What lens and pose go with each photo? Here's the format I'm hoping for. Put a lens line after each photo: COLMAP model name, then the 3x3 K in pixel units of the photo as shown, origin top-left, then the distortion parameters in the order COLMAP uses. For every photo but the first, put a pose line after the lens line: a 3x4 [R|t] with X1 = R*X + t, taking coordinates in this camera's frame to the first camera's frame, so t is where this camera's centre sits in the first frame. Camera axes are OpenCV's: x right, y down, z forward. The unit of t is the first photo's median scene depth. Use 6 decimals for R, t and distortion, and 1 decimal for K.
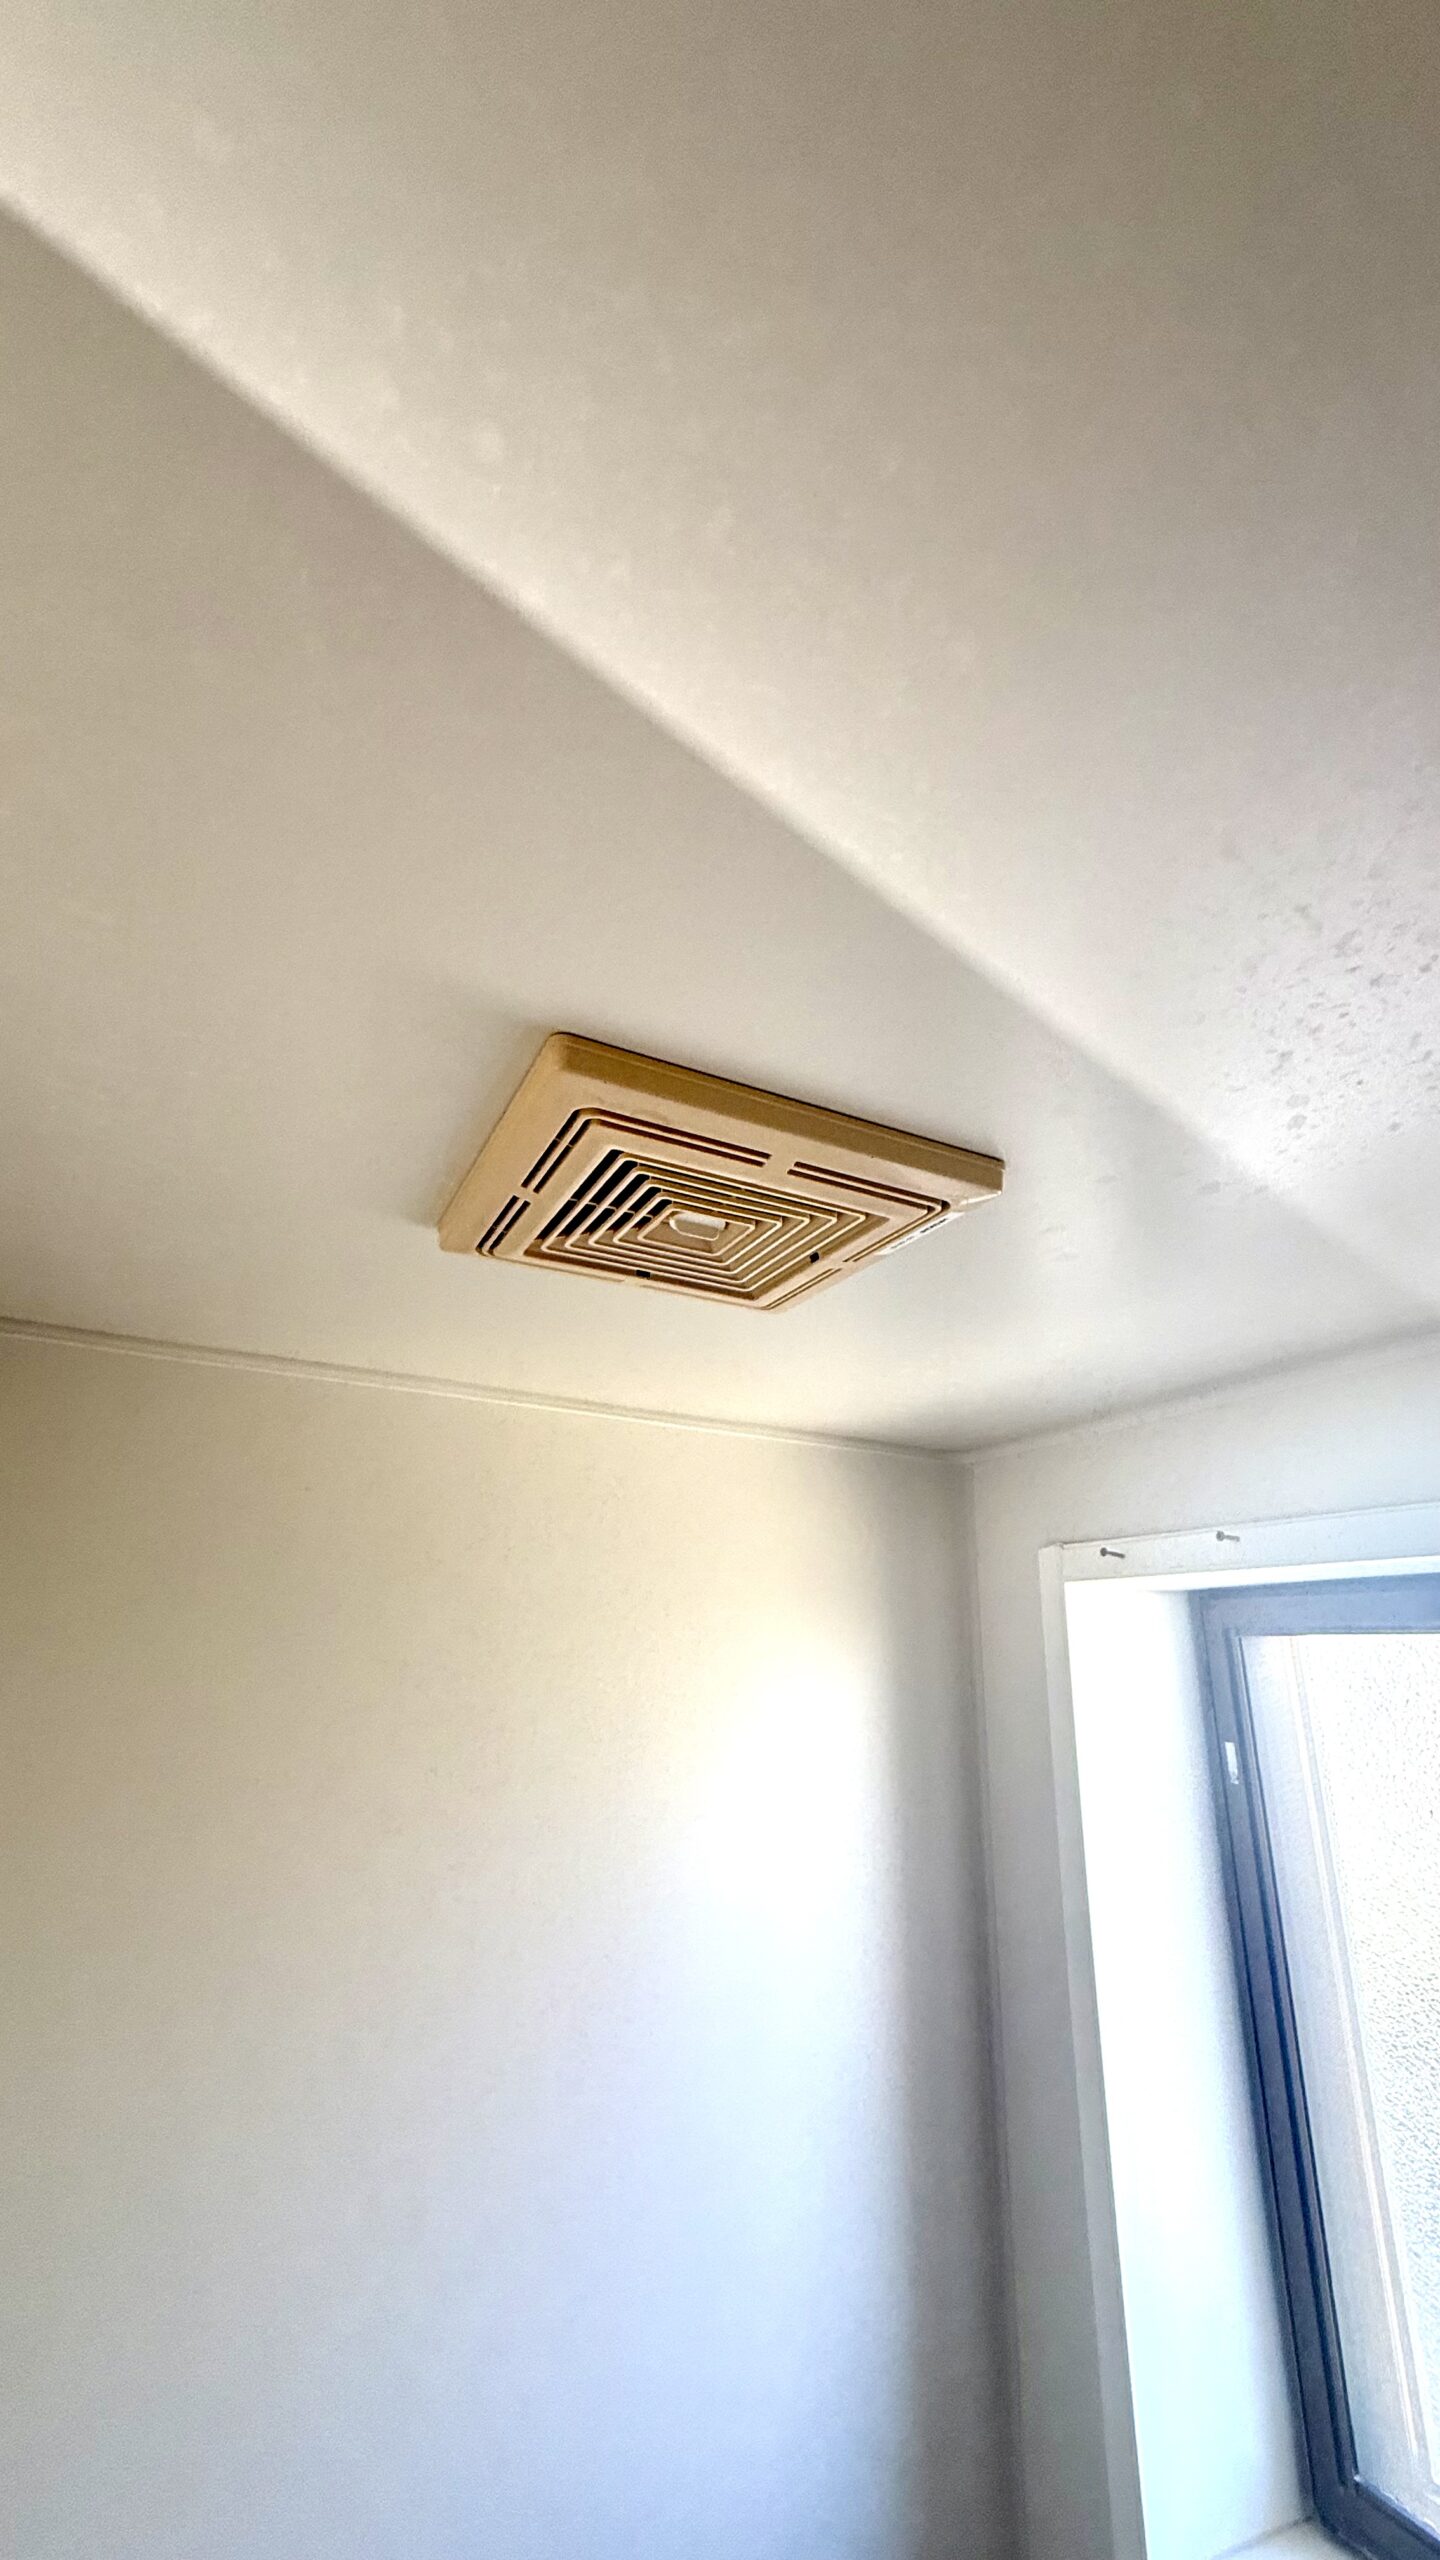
lens RADIAL K [[1016.0, 0, 726.4], [0, 1016.0, 1280.7], [0, 0, 1]] dist [0.001039, -0.000687]
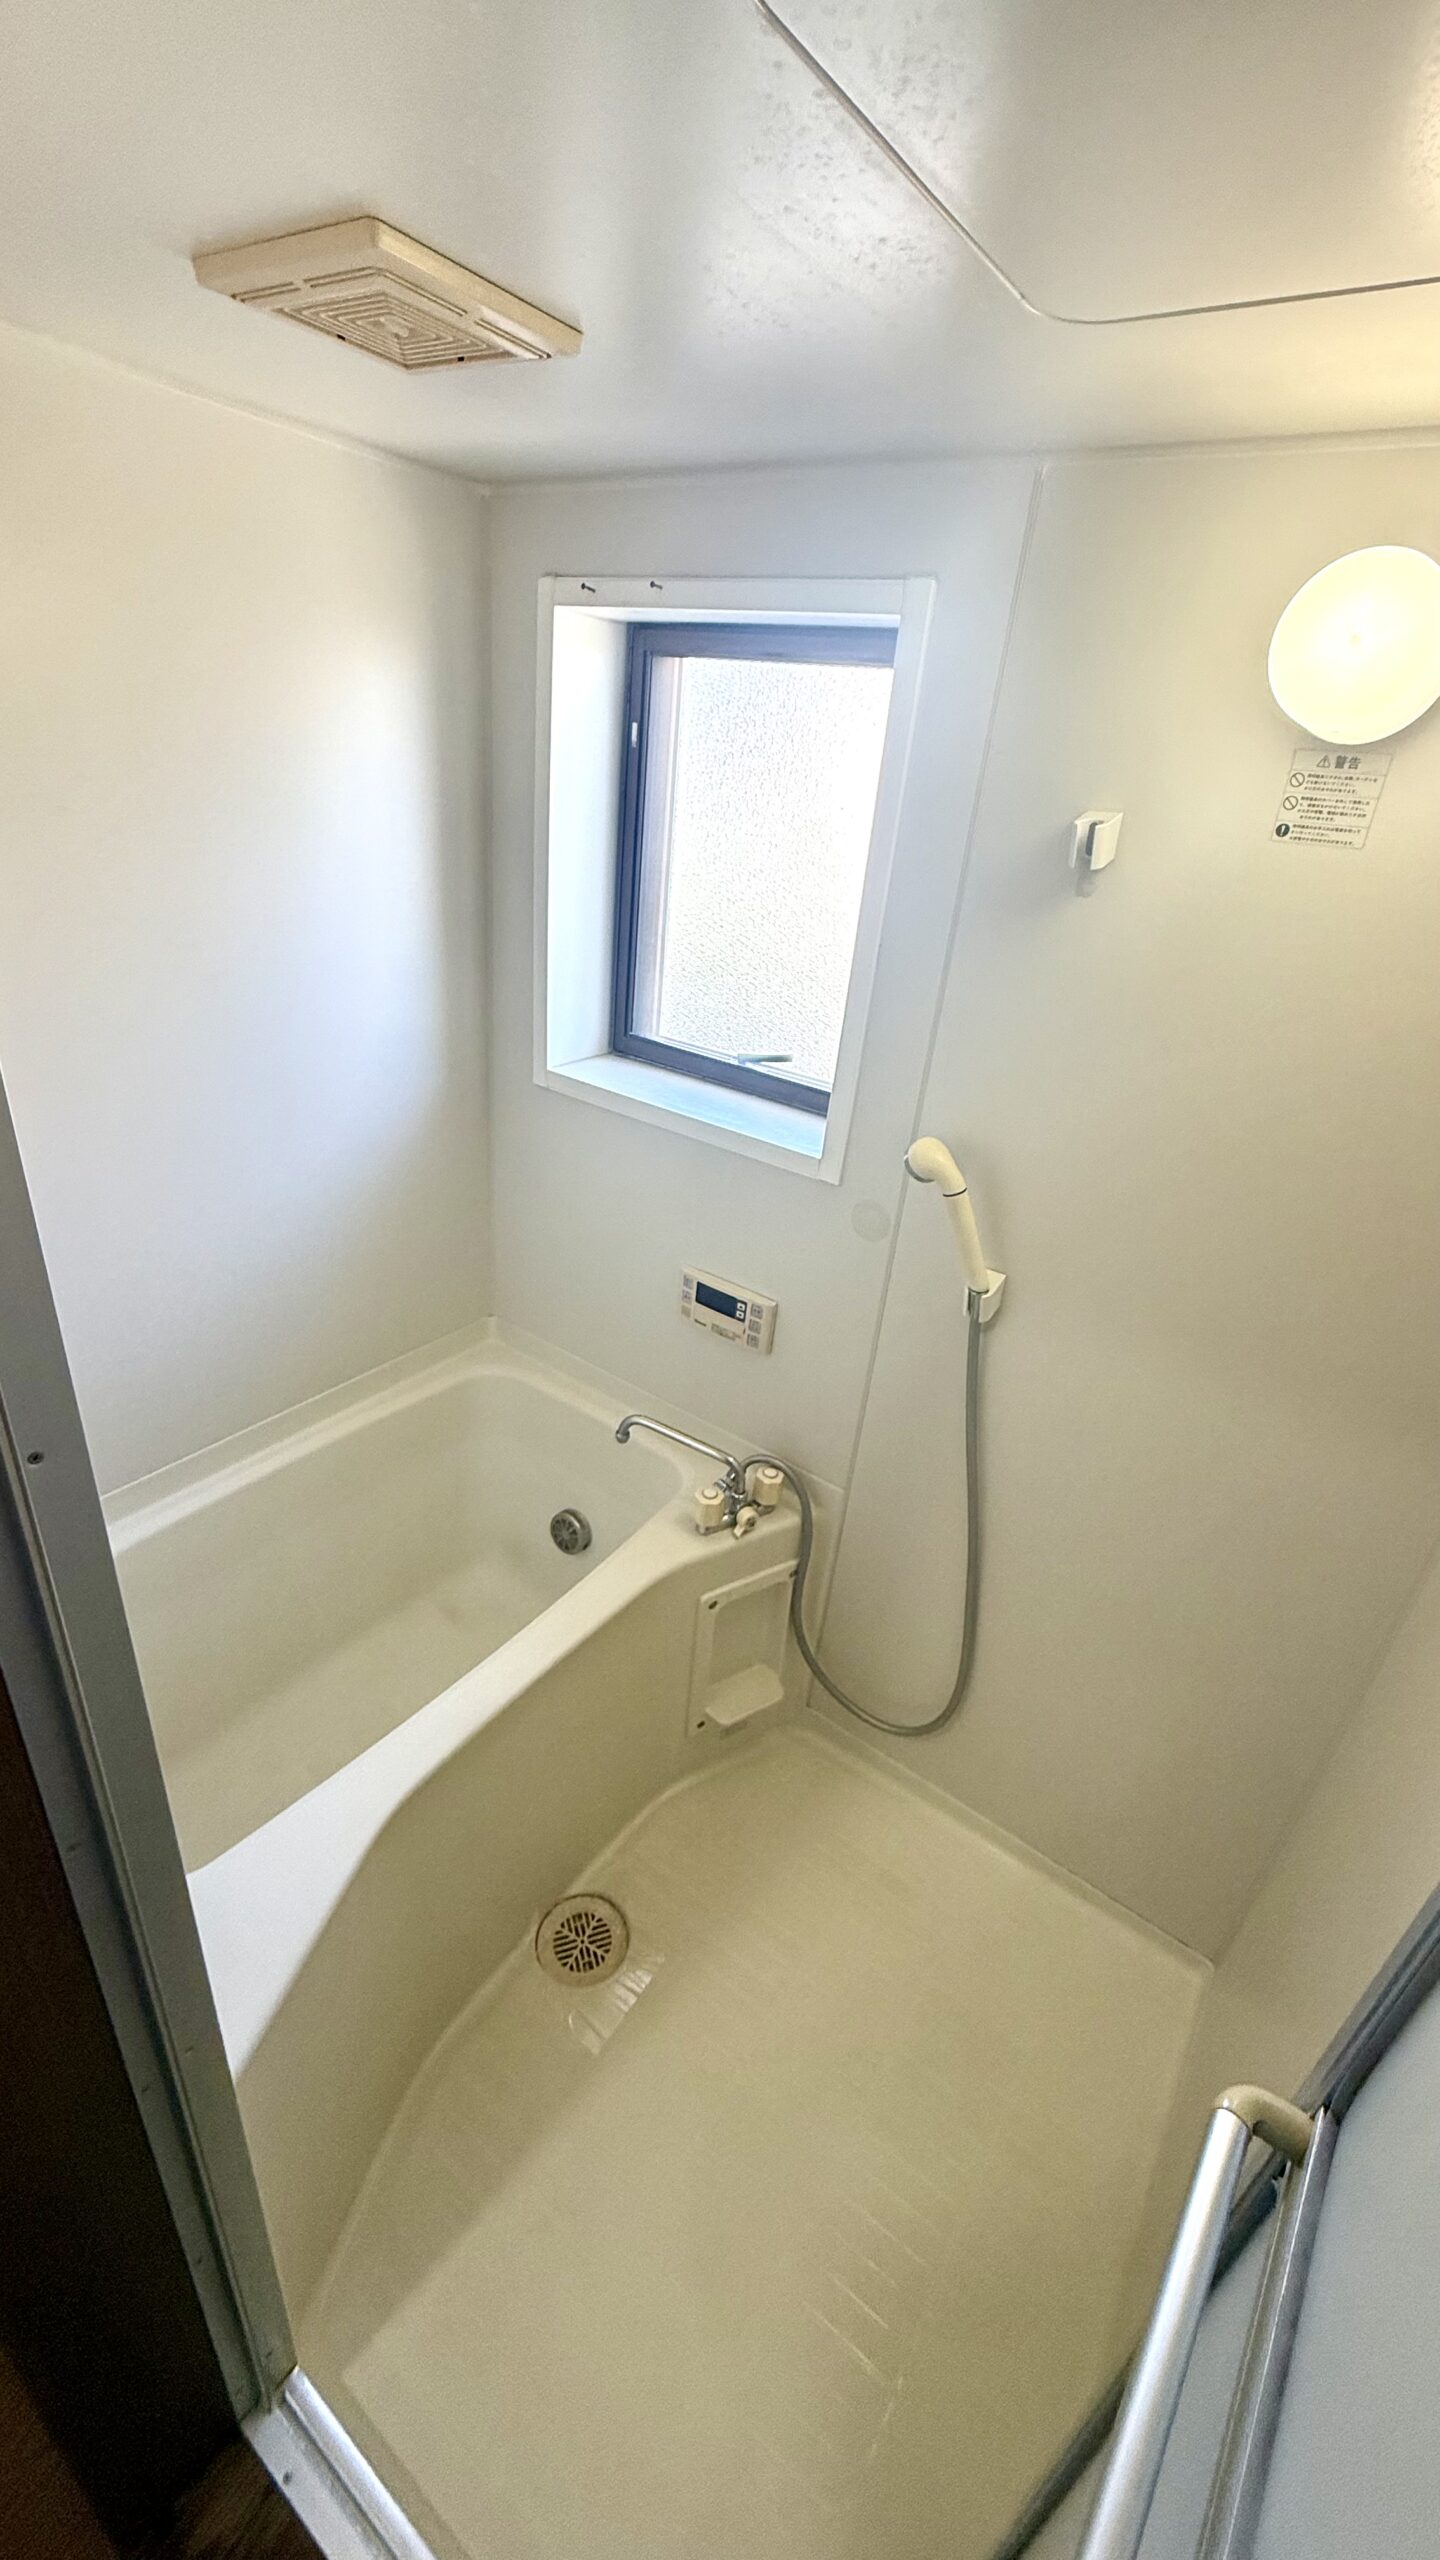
lens RADIAL K [[1016.0, 0, 721.1], [0, 1016.0, 1272.5], [0, 0, 1]] dist [0.001039, -0.000687]
pose [[0.873970, -0.173856, 0.453818, -0.316321], [-0.232869, 0.669816, 0.705066, -0.167043], [-0.426555, -0.721887, 0.544913, -0.662028]]
